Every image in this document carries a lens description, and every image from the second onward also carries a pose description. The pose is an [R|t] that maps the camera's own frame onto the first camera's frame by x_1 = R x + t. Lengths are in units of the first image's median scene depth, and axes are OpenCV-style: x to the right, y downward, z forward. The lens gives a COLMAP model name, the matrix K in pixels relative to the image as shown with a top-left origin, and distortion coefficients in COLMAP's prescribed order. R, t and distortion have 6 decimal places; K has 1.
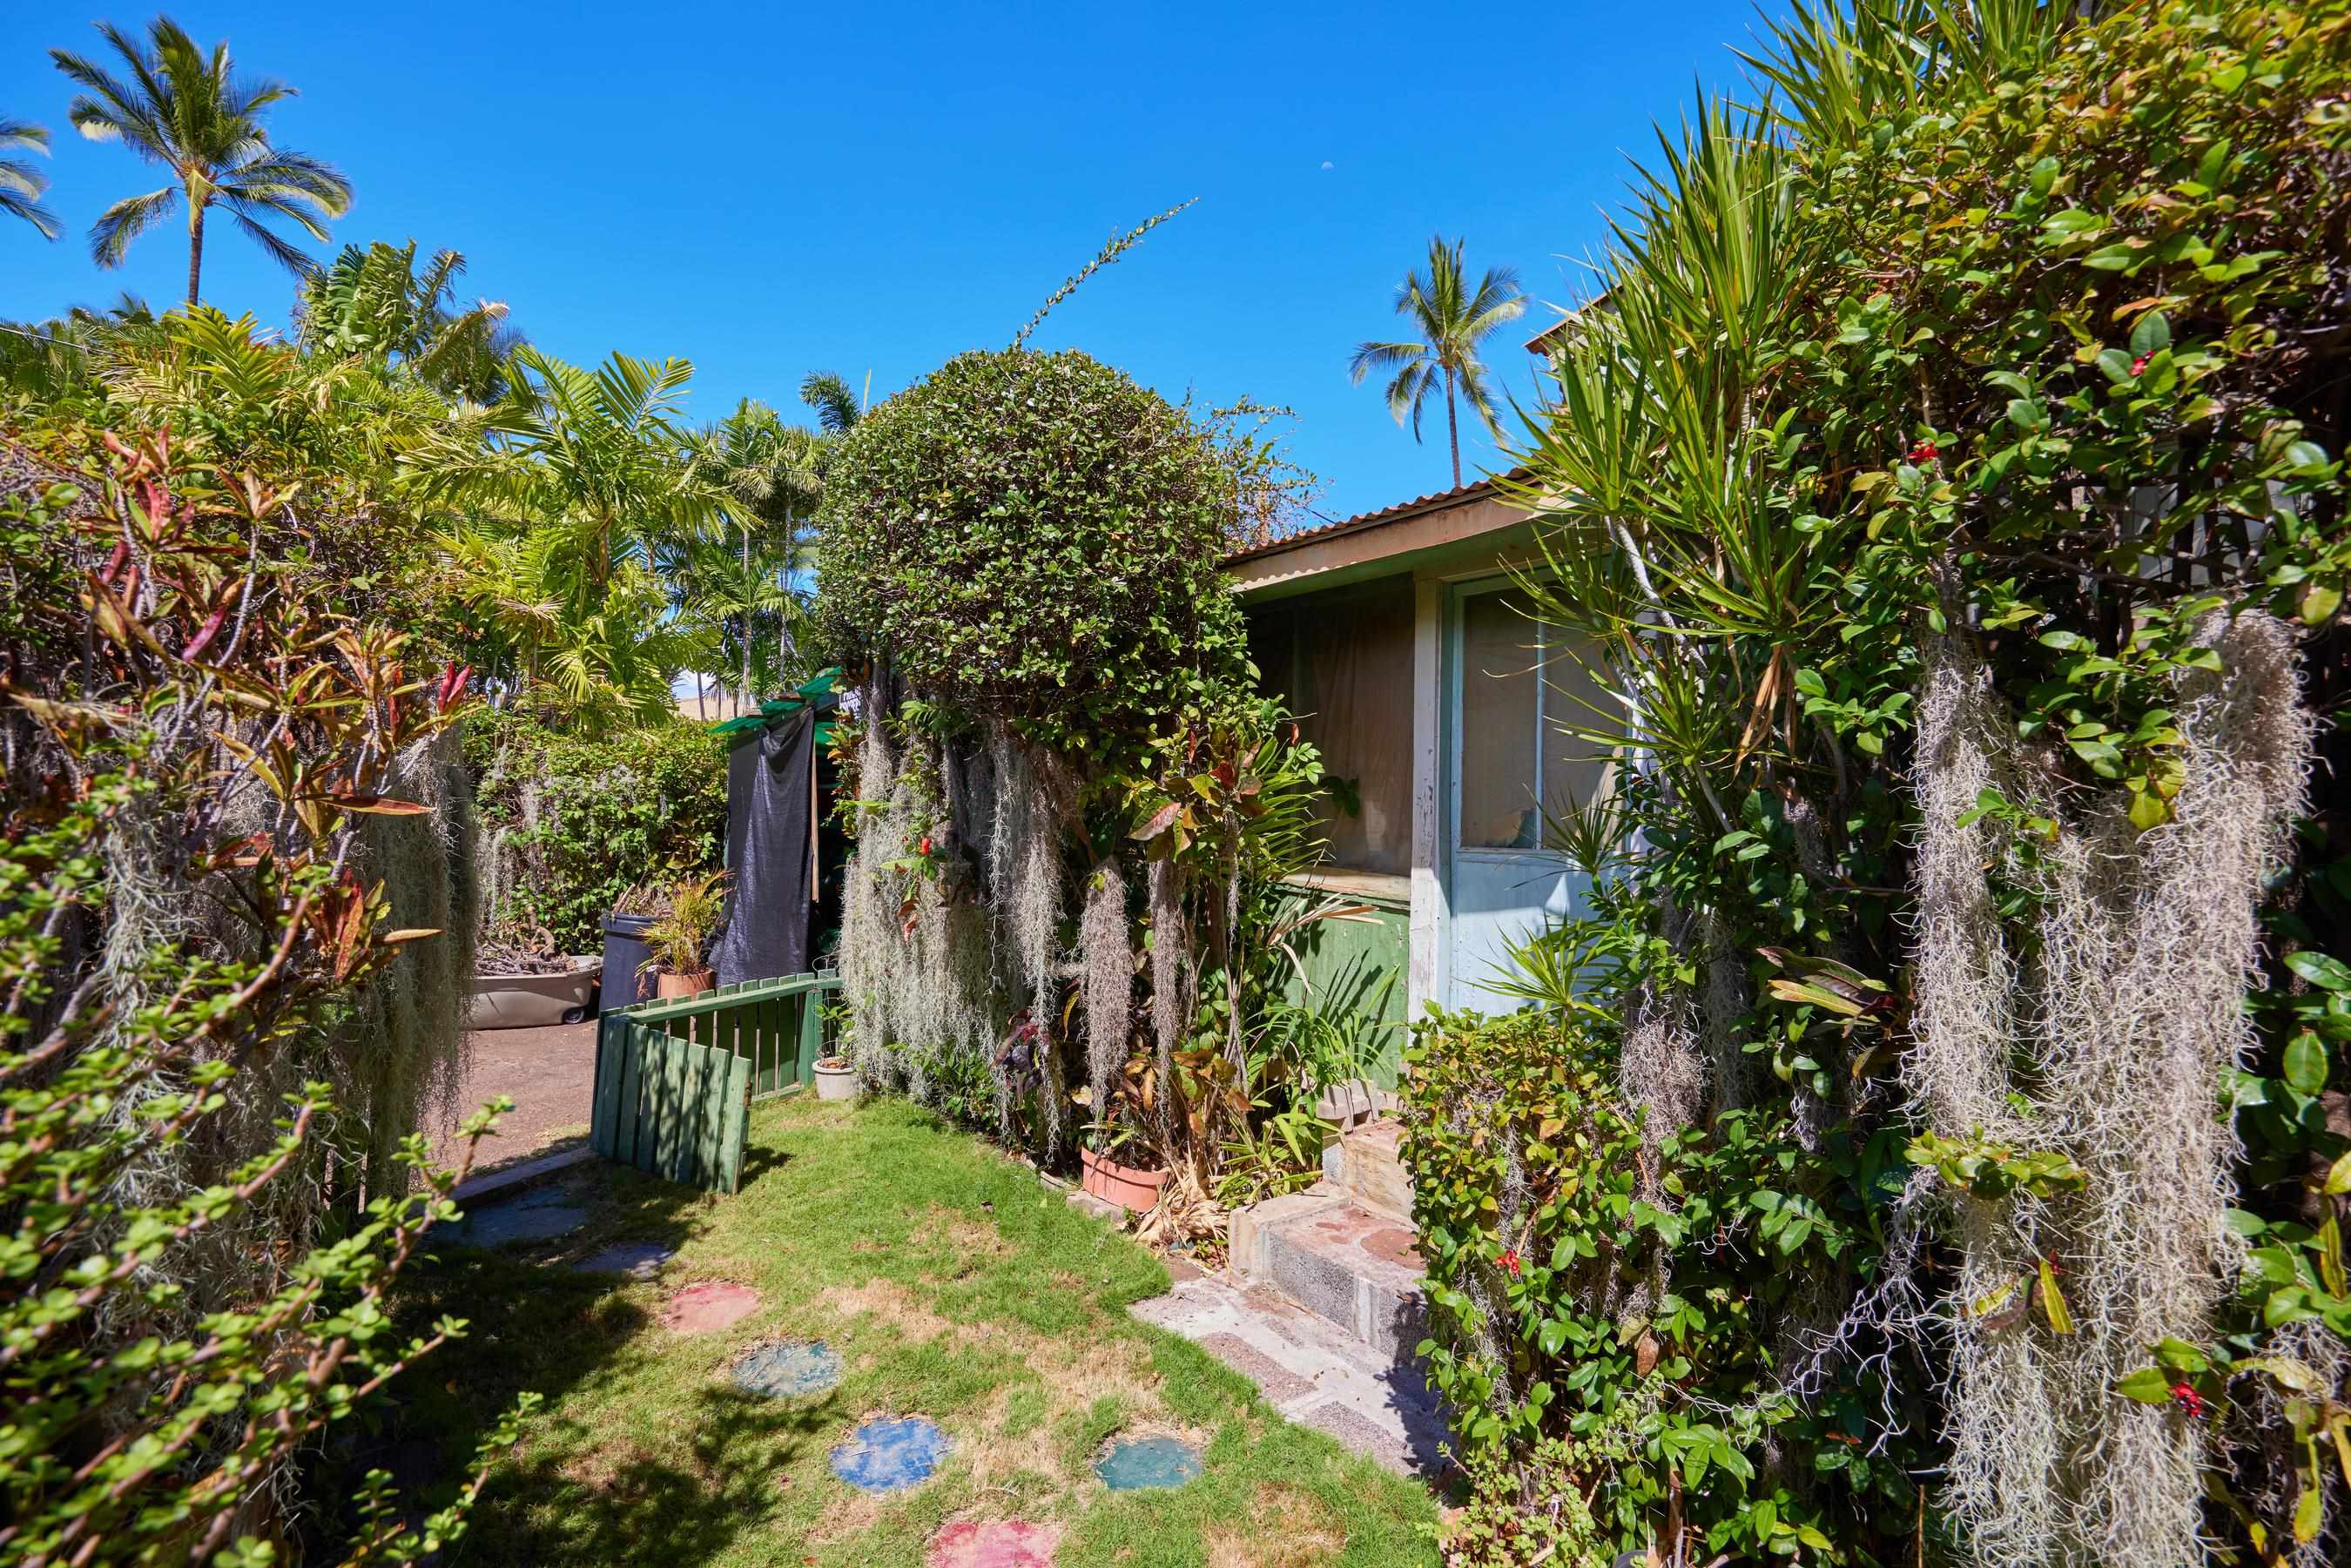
lens RADIAL K [[1080.6, 0, 1181.8], [0, 1080.6, 780.7], [0, 0, 1]] dist [0.008361, 0.000039]
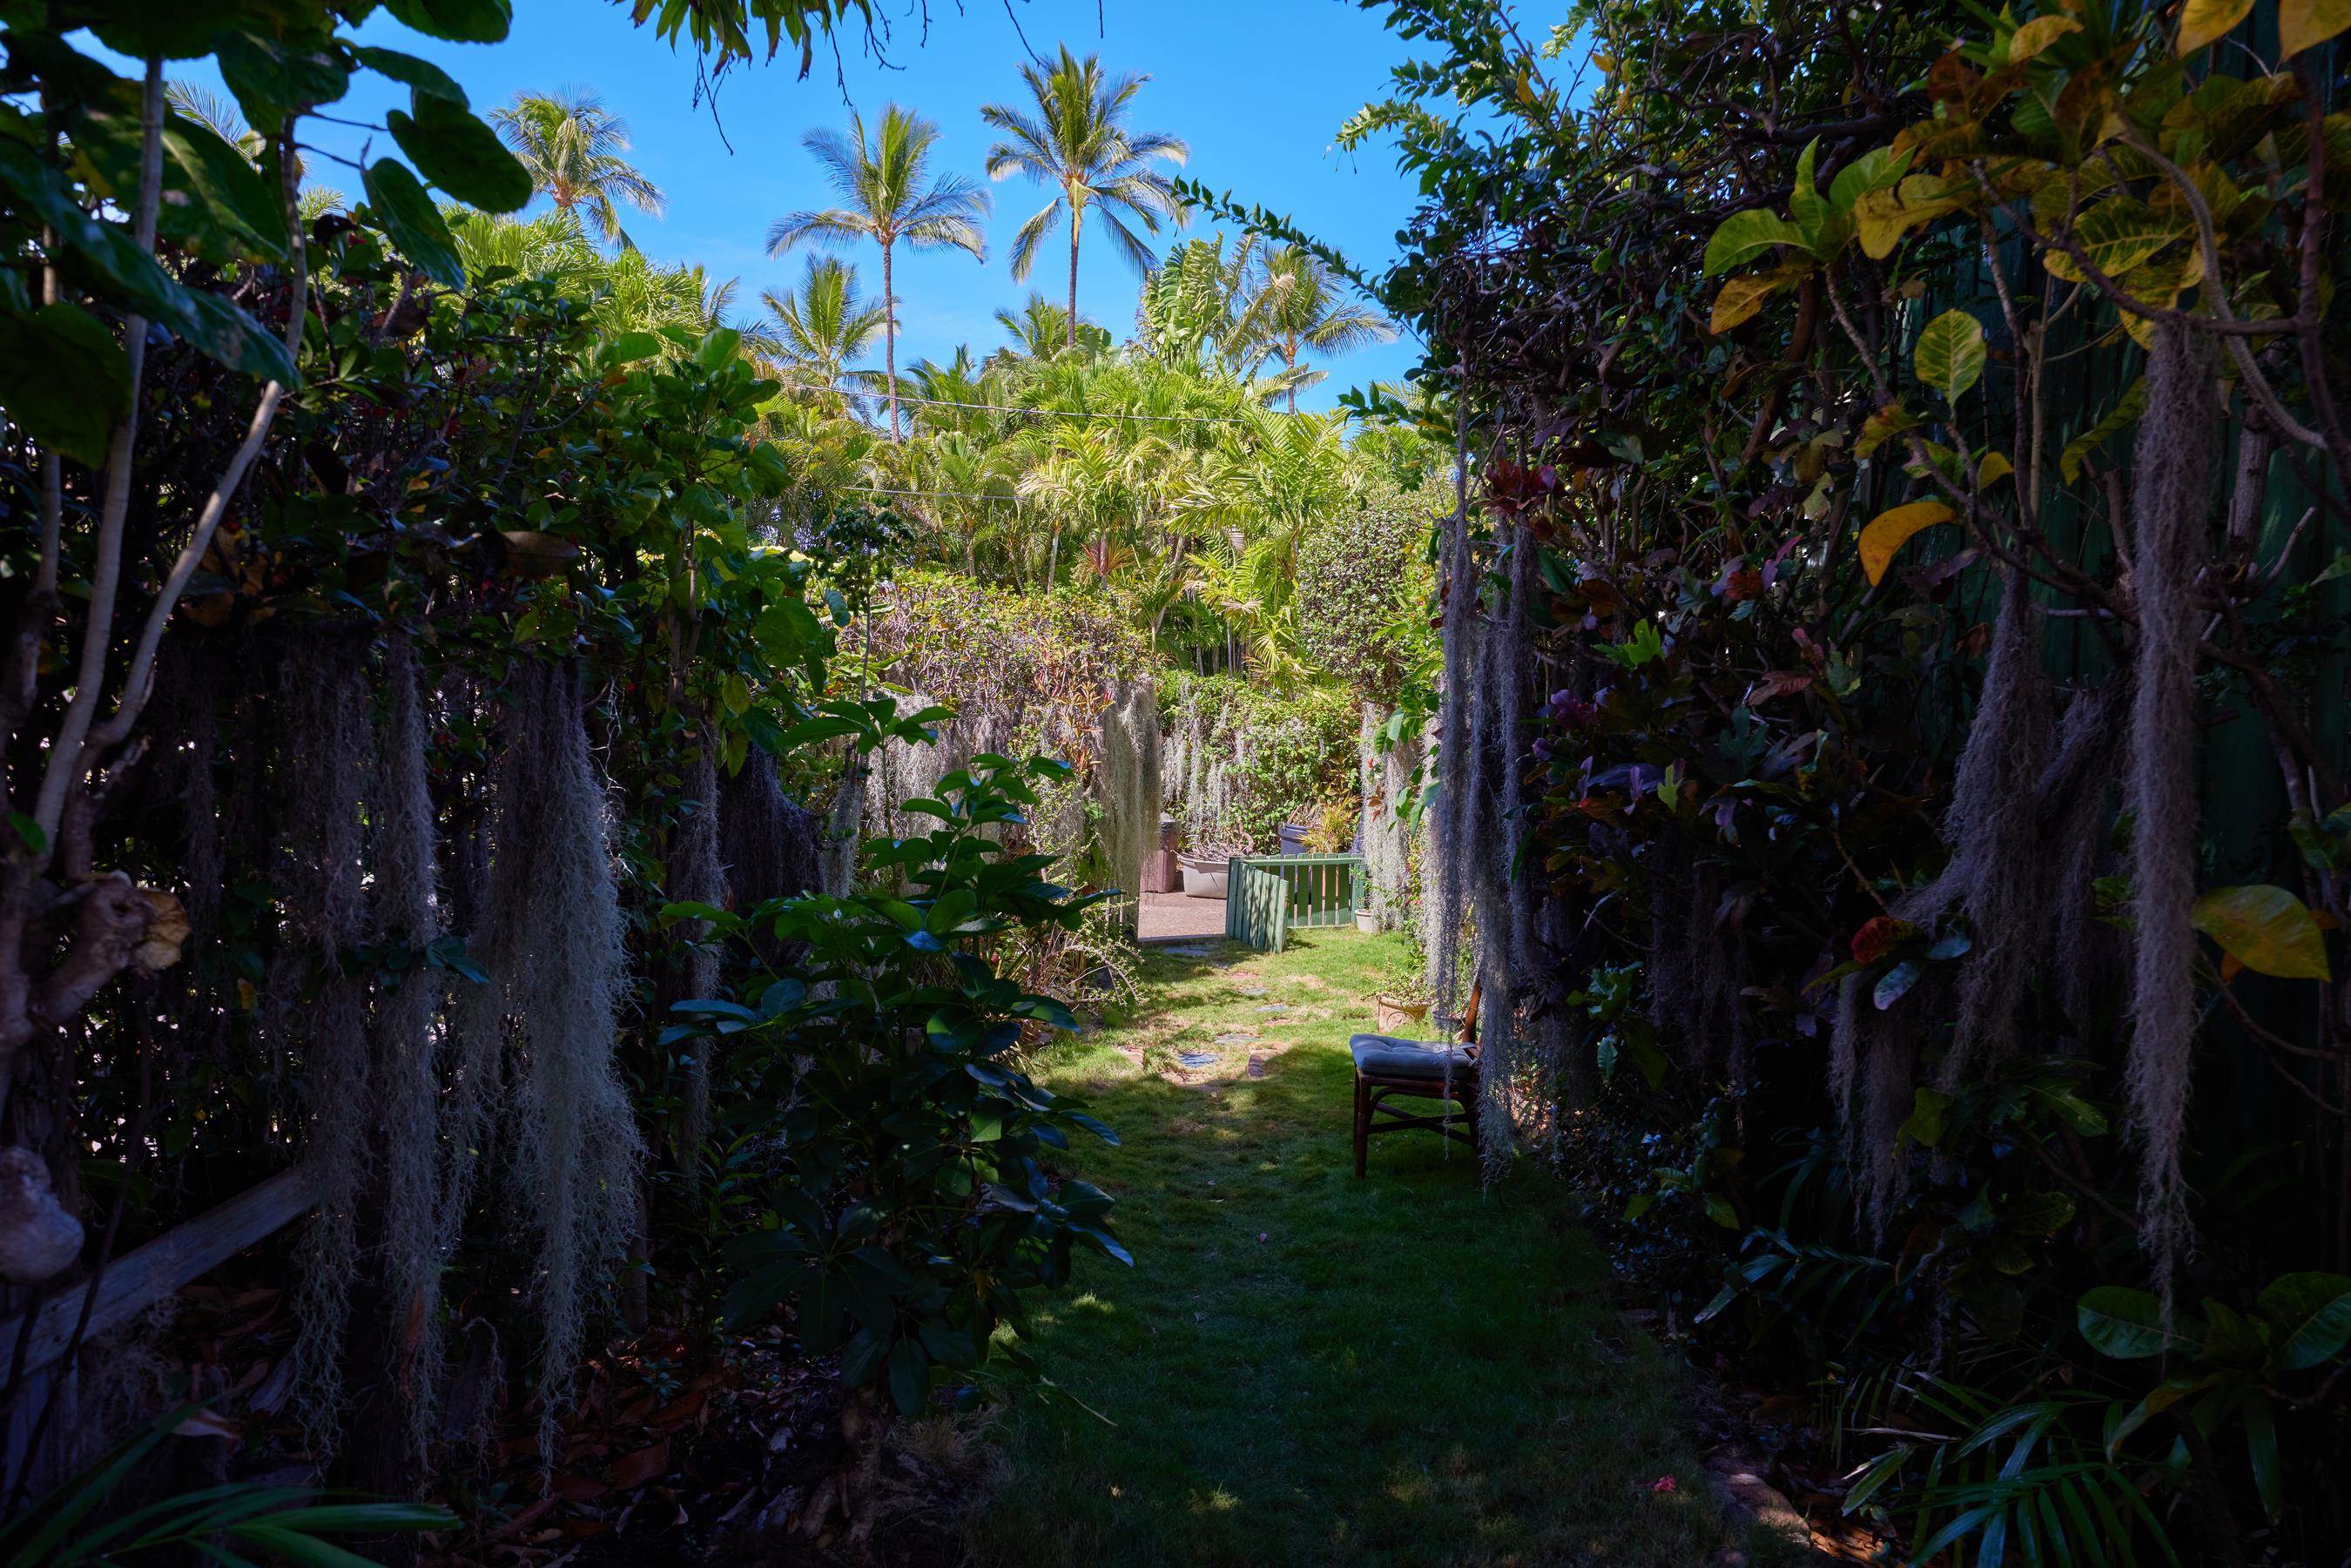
lens RADIAL K [[1599.9, 0, 1179.3], [0, 1599.9, 779.0], [0, 0, 1]] dist [-0.040507, 0.000021]
pose [[0.781278, 0.015448, -0.623992, 0.630789], [0.000974, 0.999662, 0.025968, 0.010801], [0.624183, -0.020896, 0.780999, -0.669514]]
